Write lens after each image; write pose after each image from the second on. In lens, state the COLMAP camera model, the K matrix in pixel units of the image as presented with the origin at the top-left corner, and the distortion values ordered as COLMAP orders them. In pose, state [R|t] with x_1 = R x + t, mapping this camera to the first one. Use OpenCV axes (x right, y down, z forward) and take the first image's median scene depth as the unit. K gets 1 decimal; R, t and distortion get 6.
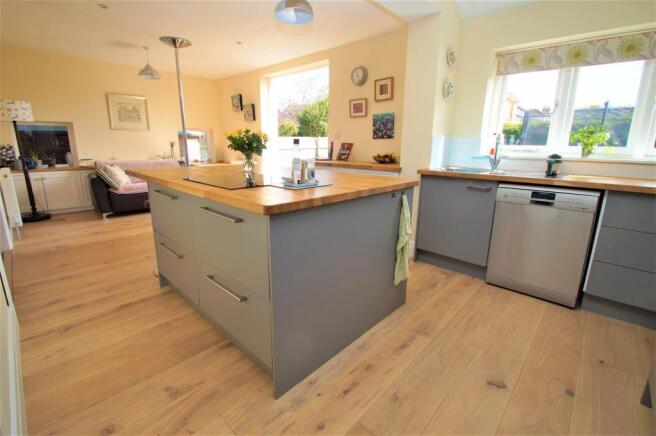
lens RADIAL K [[296.2, 0, 328.2], [0, 296.2, 210.7], [0, 0, 1]] dist [0.010355, -0.013414]
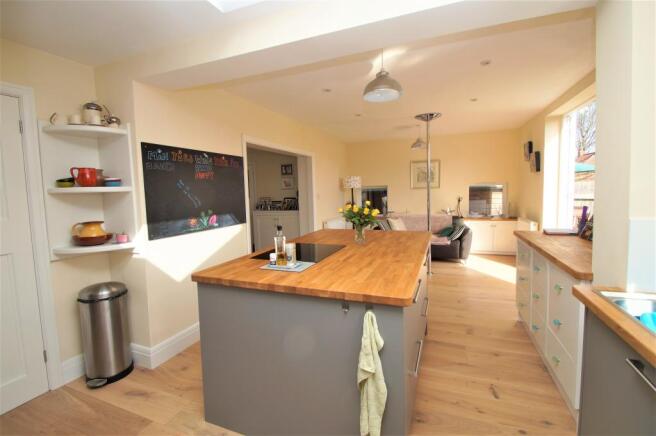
lens RADIAL K [[296.2, 0, 328.2], [0, 296.2, 210.7], [0, 0, 1]] dist [0.010355, -0.013414]
pose [[0.368575, 0.043467, -0.928581, 0.428432], [-0.171013, 0.985028, -0.021770, -0.126845], [0.913733, 0.166824, 0.370490, 0.299435]]
